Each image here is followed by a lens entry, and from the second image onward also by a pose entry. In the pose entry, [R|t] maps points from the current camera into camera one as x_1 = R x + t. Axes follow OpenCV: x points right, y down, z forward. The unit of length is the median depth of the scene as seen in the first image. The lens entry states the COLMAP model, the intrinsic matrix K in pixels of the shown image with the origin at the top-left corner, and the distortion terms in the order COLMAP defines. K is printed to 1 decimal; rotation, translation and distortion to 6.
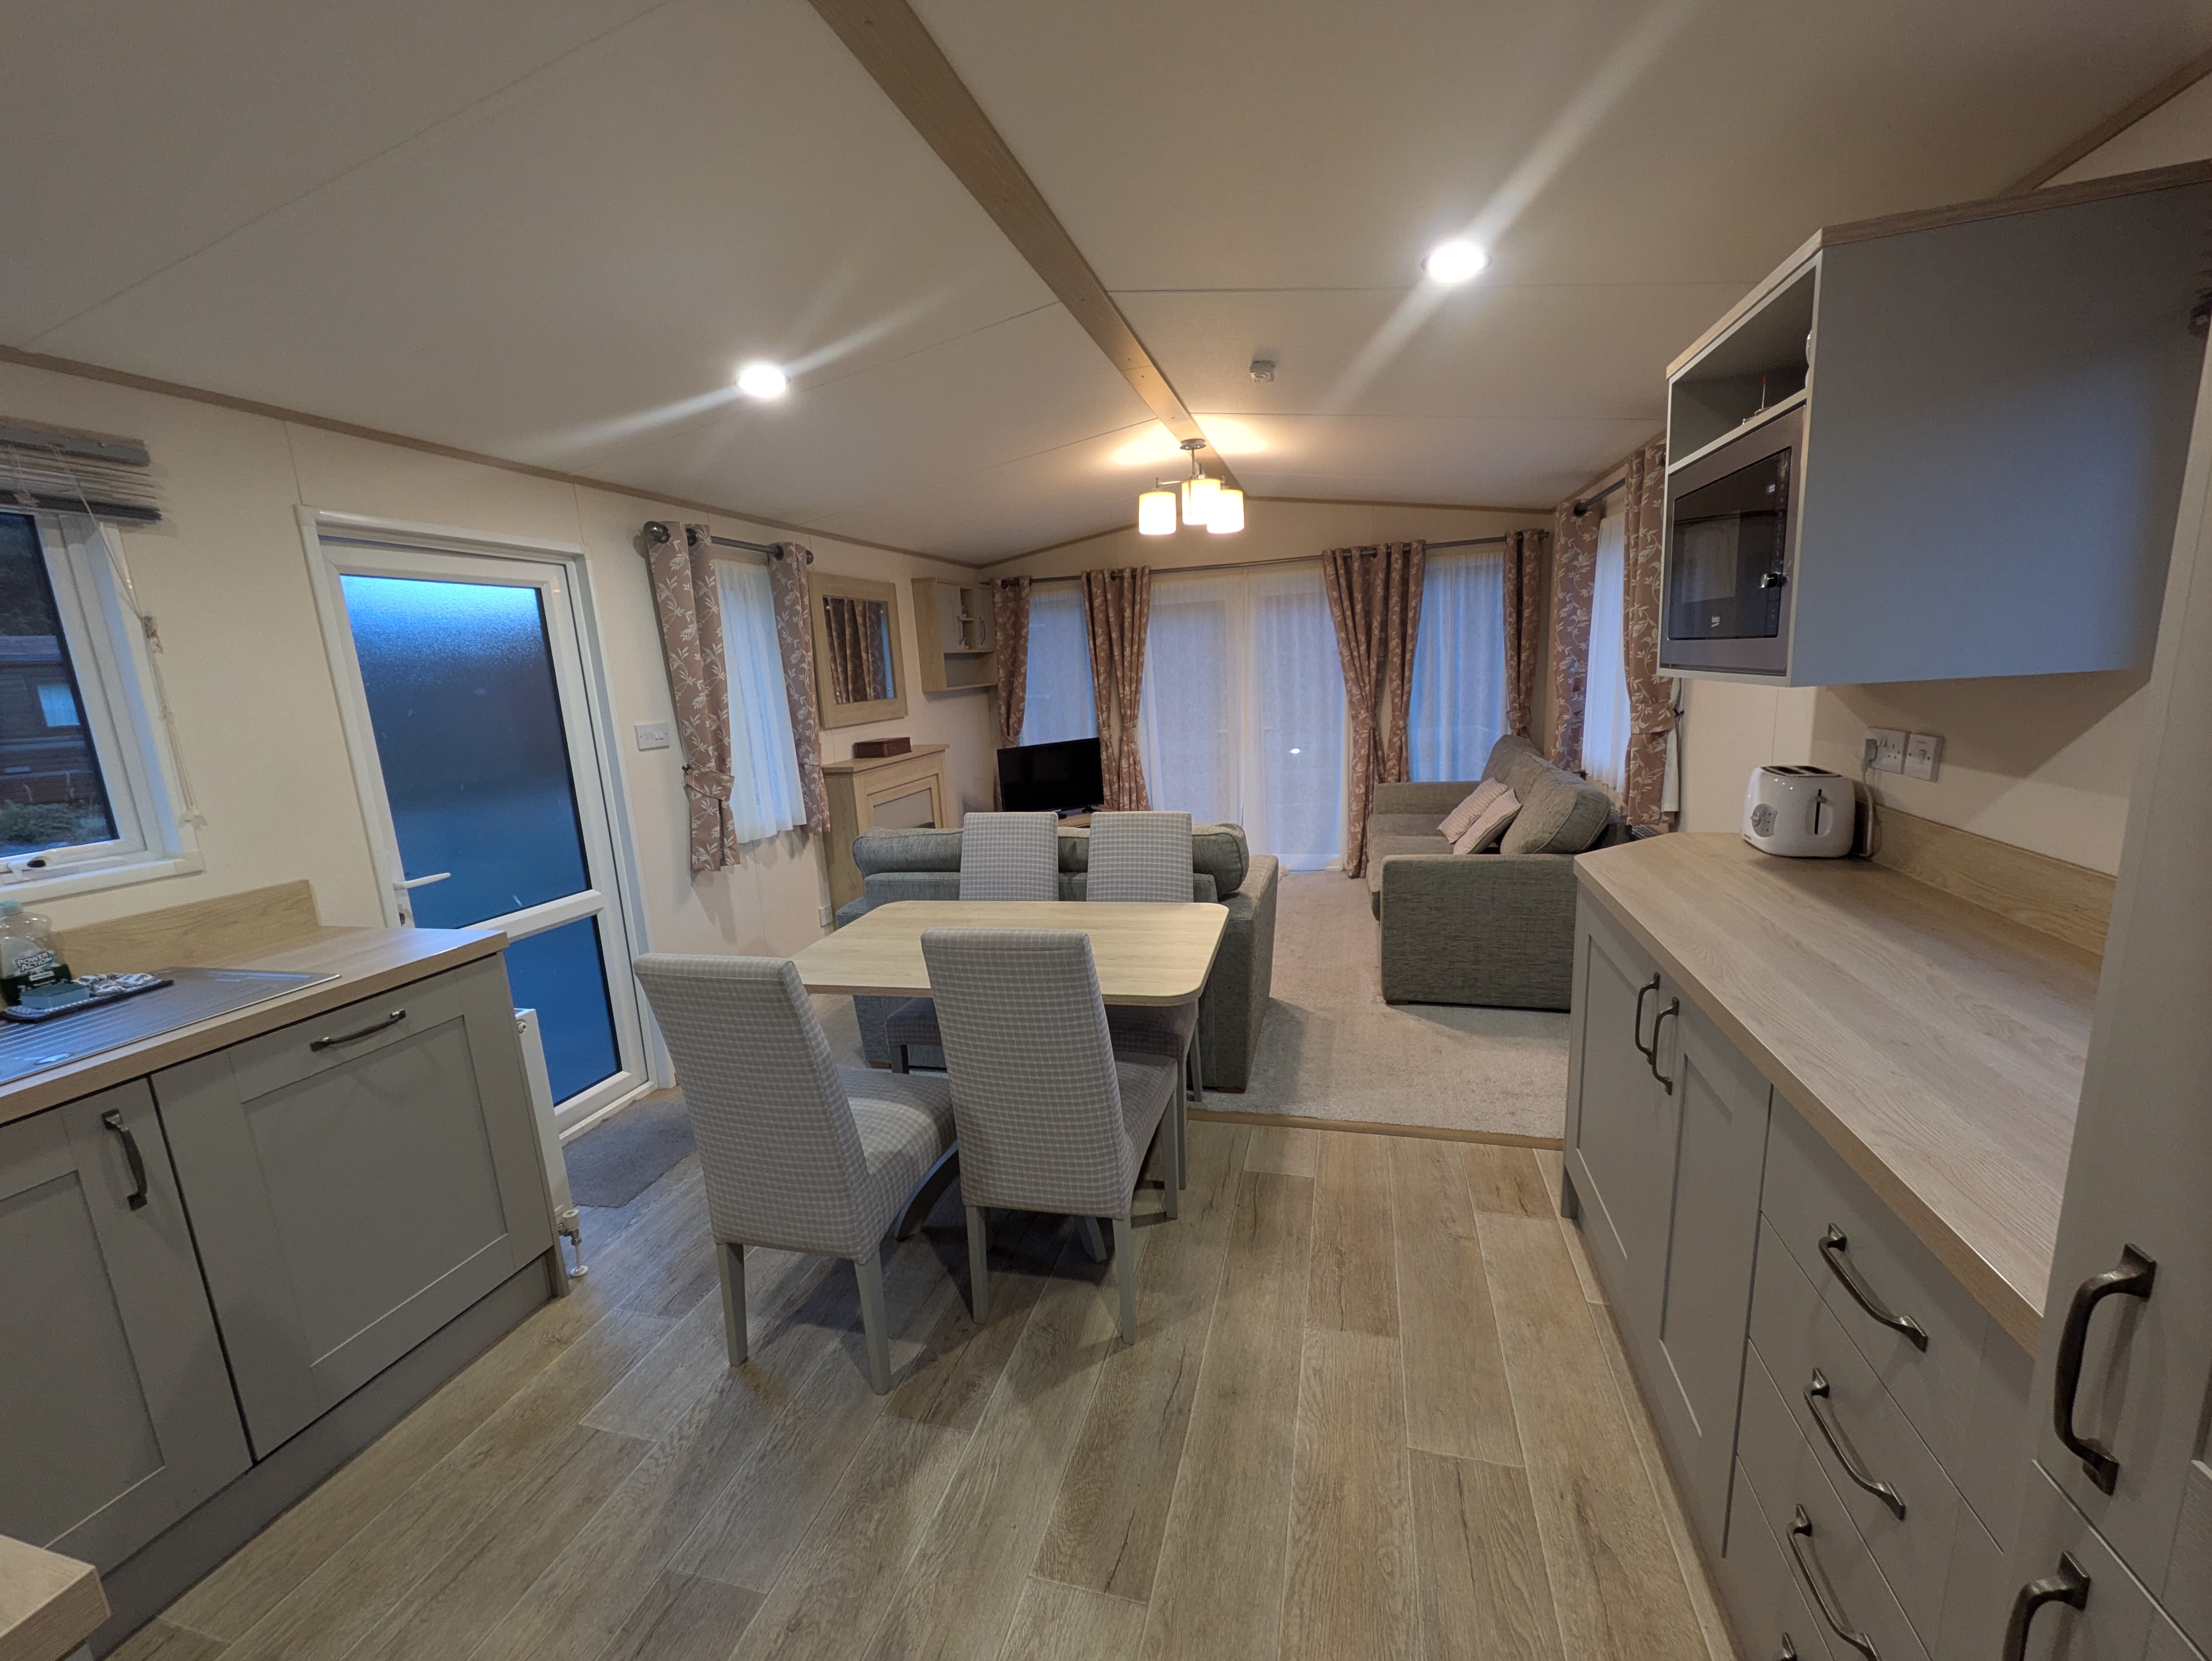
lens RADIAL K [[875.6, 0, 1106.1], [0, 875.6, 833.0], [0, 0, 1]] dist [-0.001845, 0.000110]
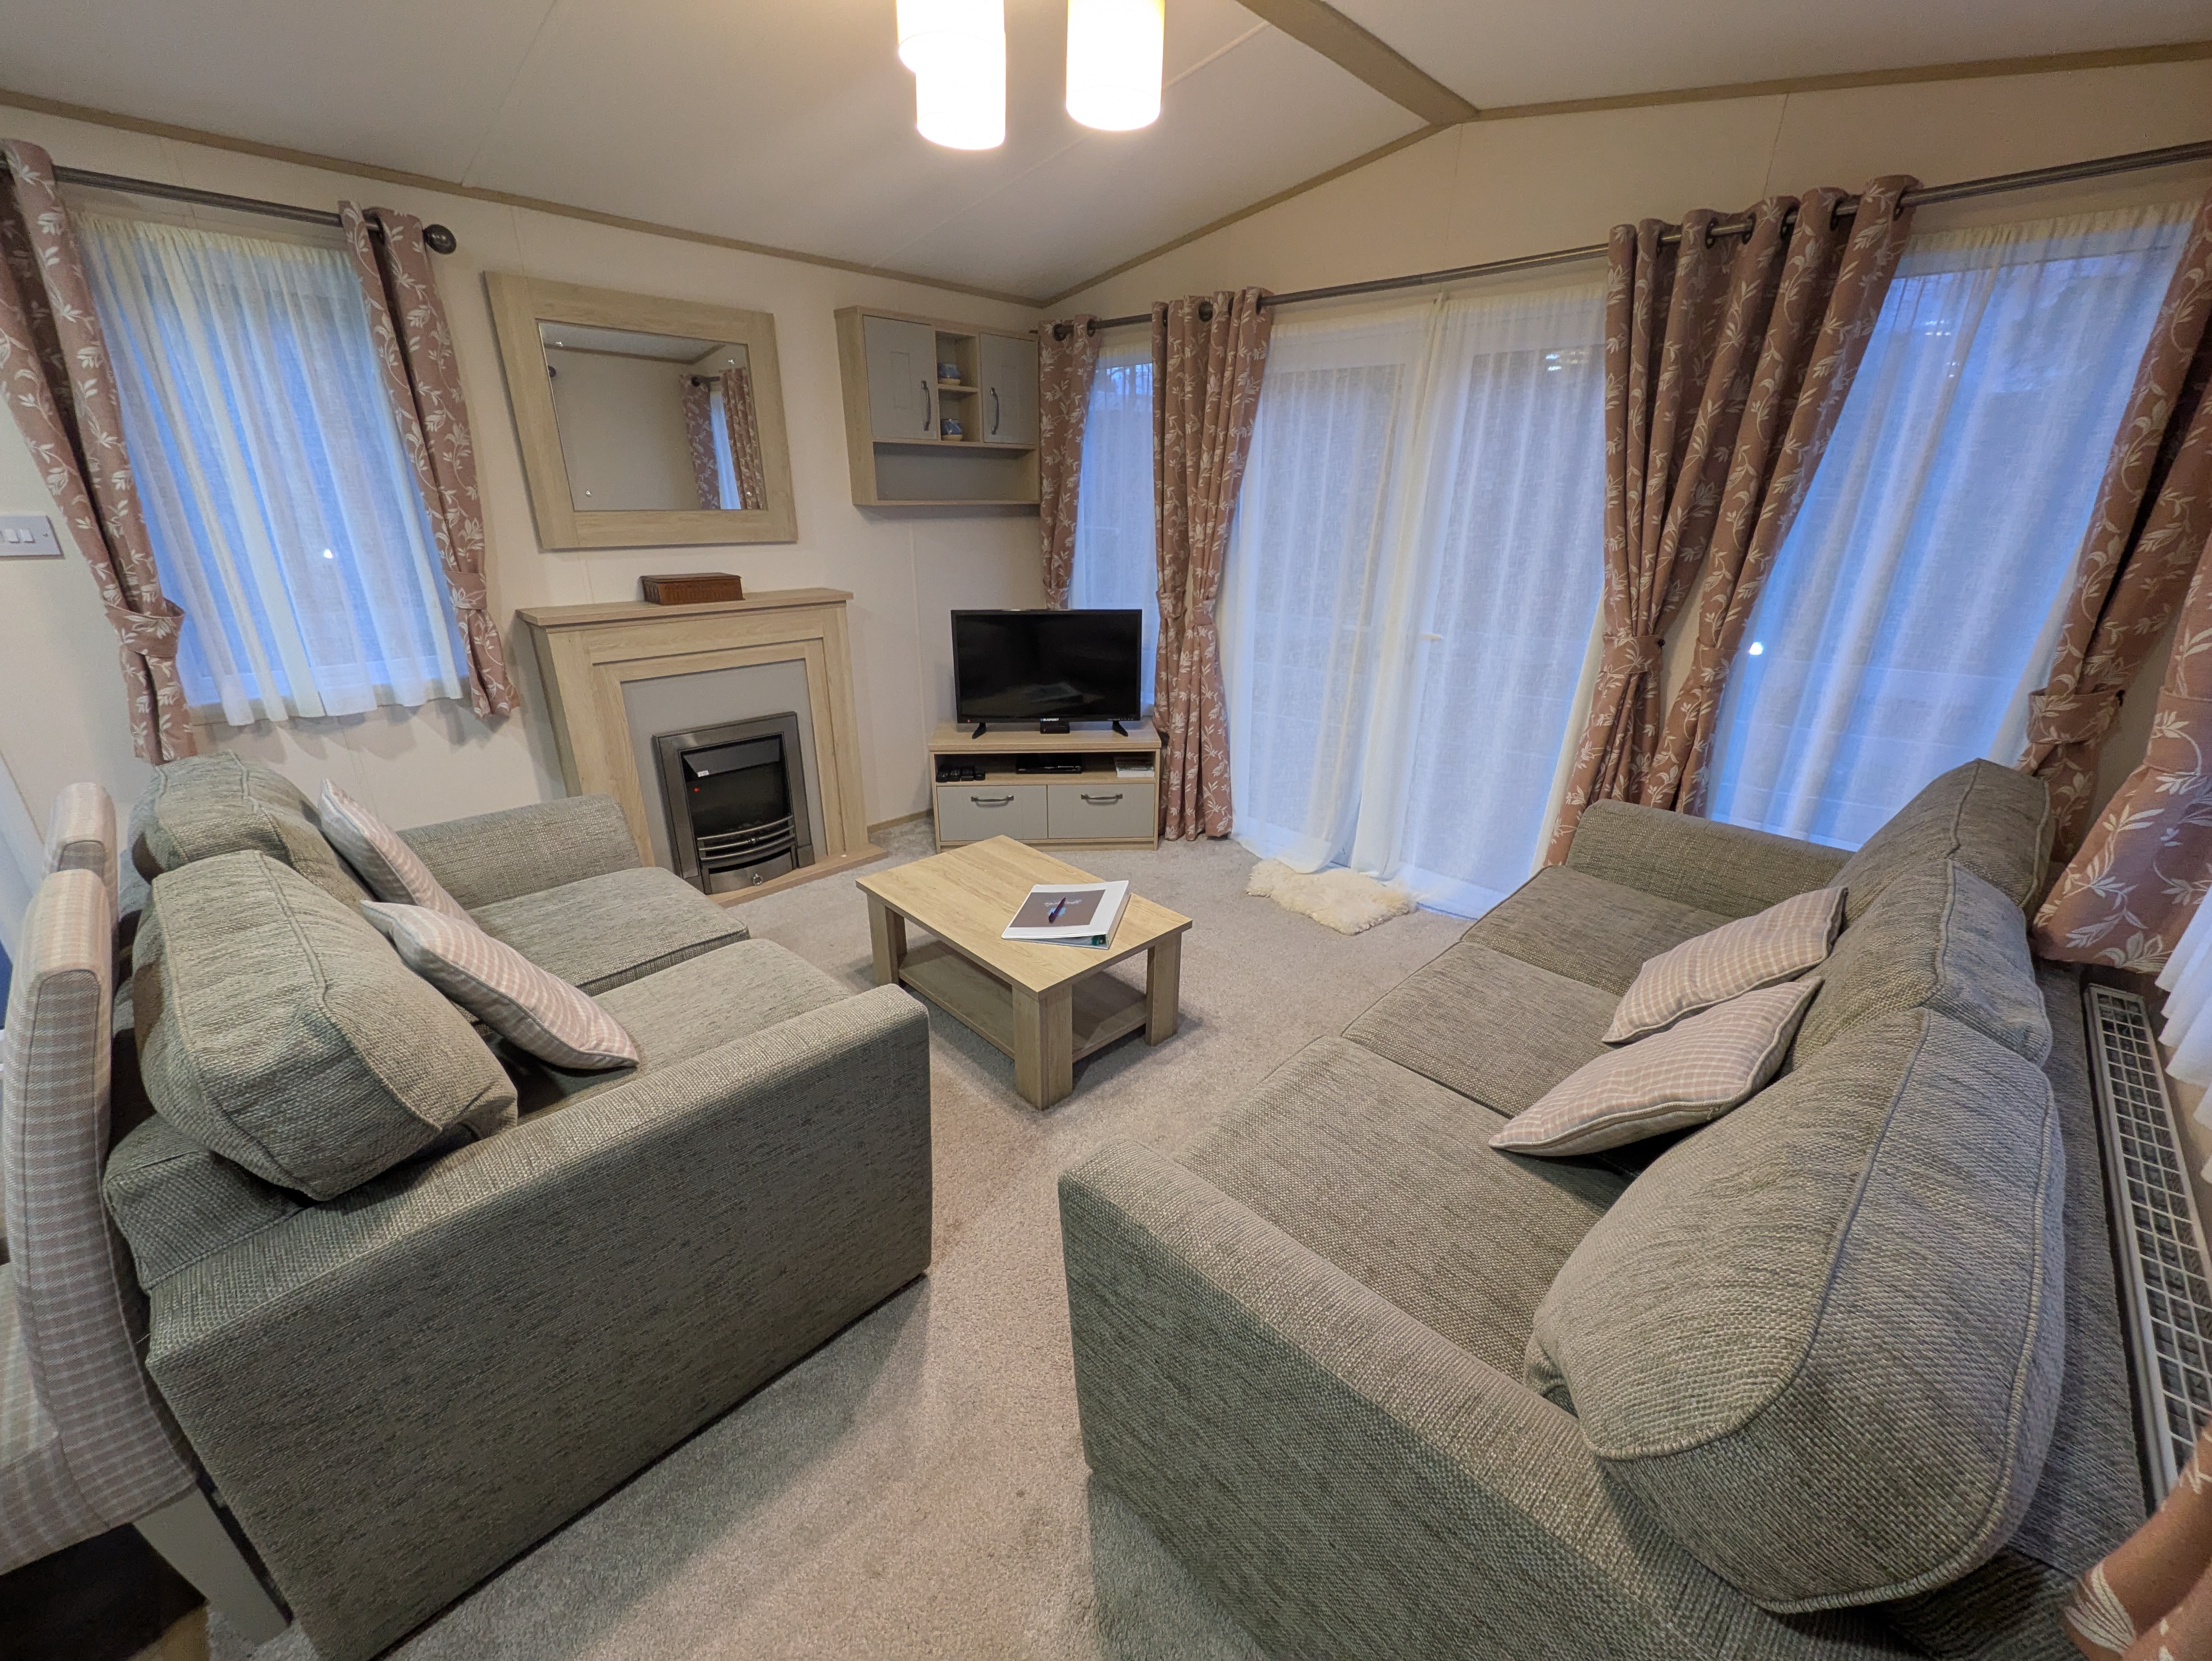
lens RADIAL K [[875.6, 0, 1104.1], [0, 875.6, 832.6], [0, 0, 1]] dist [-0.001845, 0.000110]
pose [[0.872326, 0.241296, -0.425233, 0.283884], [-0.155000, 0.961352, 0.227544, -0.103393], [0.463705, -0.132582, 0.876014, 0.482913]]
